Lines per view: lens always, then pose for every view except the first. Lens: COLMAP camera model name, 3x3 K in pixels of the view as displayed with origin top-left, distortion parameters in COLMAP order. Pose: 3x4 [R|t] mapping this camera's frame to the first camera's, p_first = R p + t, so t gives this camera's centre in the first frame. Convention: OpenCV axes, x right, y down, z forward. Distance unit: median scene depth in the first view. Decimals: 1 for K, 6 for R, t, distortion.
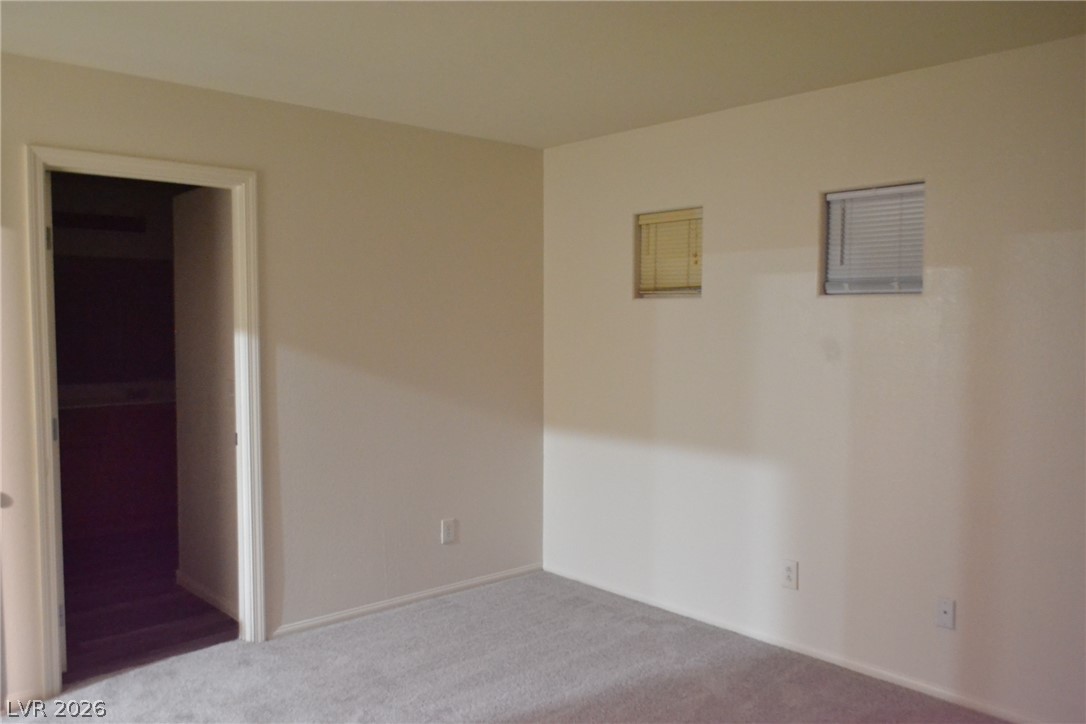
lens RADIAL K [[863.9, 0, 545.3], [0, 863.9, 364.8], [0, 0, 1]] dist [-0.011479, 0.001904]
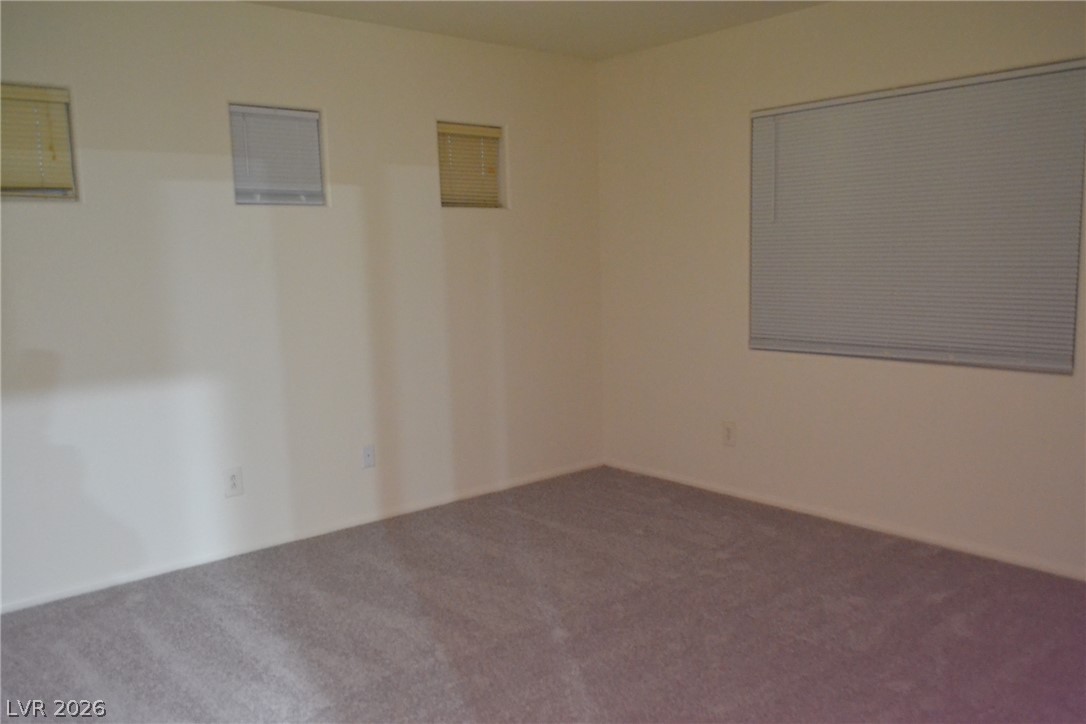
lens RADIAL K [[863.9, 0, 545.7], [0, 863.9, 361.9], [0, 0, 1]] dist [-0.011479, 0.001904]
pose [[0.024699, -0.145332, 0.989075, -0.727559], [0.067048, 0.987390, 0.143410, -0.018555], [-0.997444, 0.062773, 0.034132, 0.620876]]
